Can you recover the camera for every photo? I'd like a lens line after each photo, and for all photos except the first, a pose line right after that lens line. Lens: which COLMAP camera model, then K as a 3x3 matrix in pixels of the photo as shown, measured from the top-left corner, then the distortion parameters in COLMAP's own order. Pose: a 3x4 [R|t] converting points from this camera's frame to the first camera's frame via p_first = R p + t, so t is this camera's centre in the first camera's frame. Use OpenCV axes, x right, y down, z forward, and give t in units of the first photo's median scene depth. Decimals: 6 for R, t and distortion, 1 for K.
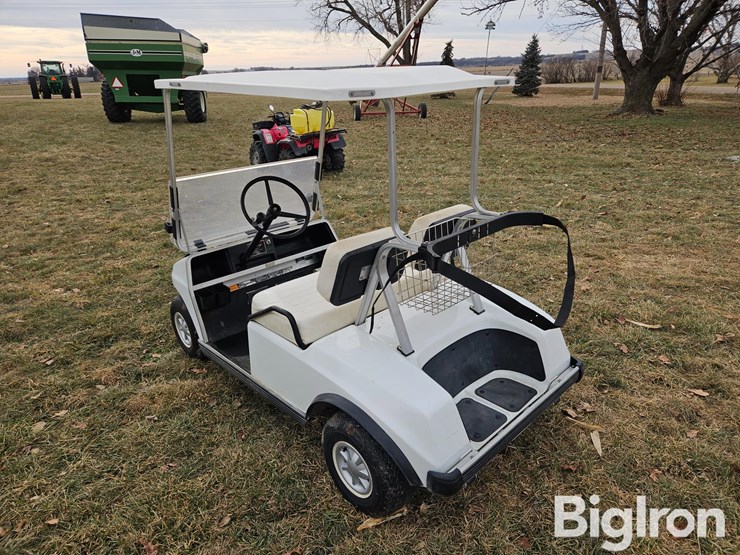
lens RADIAL K [[498.0, 0, 369.0], [0, 498.0, 278.5], [0, 0, 1]] dist [0.025023, -0.024933]
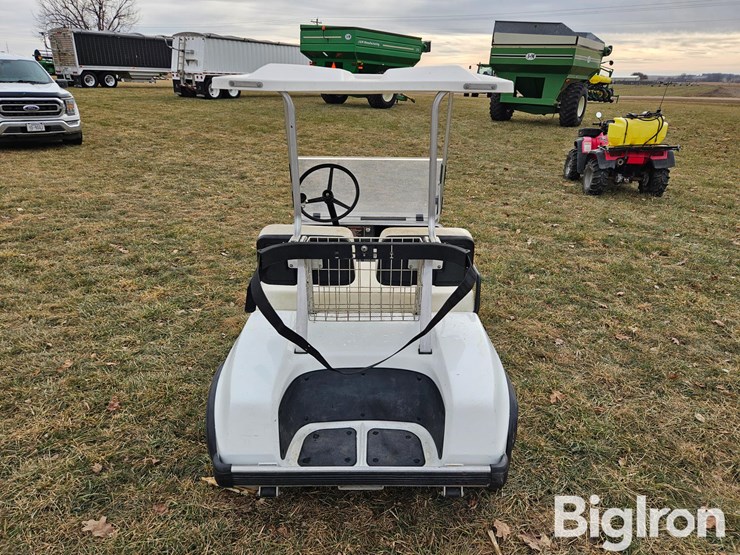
lens RADIAL K [[498.0, 0, 384.4], [0, 498.0, 280.6], [0, 0, 1]] dist [0.025023, -0.024933]
pose [[0.711966, 0.285130, -0.641721, 0.126708], [-0.288208, 0.951987, 0.103231, -0.021459], [0.640344, 0.111452, 0.759959, 0.055063]]
